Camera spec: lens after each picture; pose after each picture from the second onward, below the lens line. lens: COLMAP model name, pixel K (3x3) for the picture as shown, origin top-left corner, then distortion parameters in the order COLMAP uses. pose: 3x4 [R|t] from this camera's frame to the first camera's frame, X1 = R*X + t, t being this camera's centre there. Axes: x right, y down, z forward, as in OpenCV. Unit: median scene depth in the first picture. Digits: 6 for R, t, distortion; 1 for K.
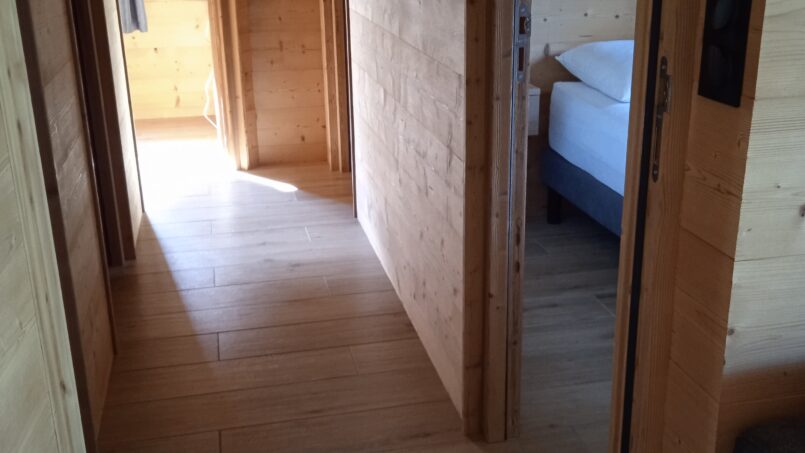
lens RADIAL K [[901.9, 0, 402.3], [0, 901.9, 220.6], [0, 0, 1]] dist [0.059687, 0.000000]
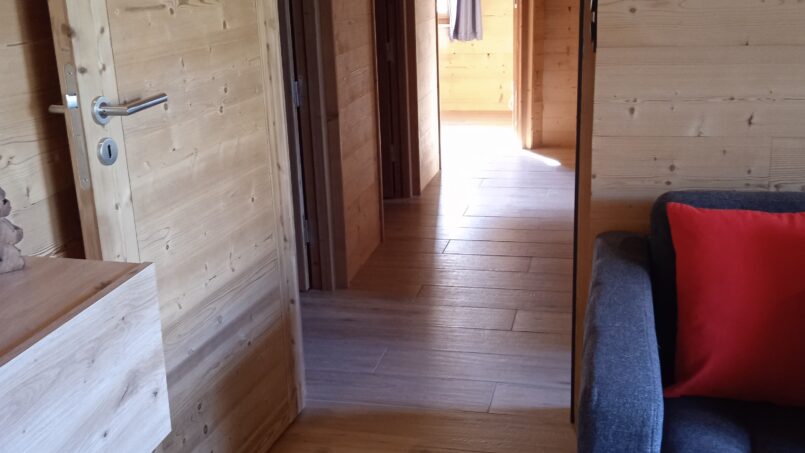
lens RADIAL K [[901.9, 0, 404.3], [0, 901.9, 229.9], [0, 0, 1]] dist [0.059687, 0.000000]
pose [[0.906813, 0.112087, -0.406359, 0.193220], [-0.118651, 0.992894, 0.009096, 0.065063], [0.404491, 0.039966, 0.913668, -0.210743]]
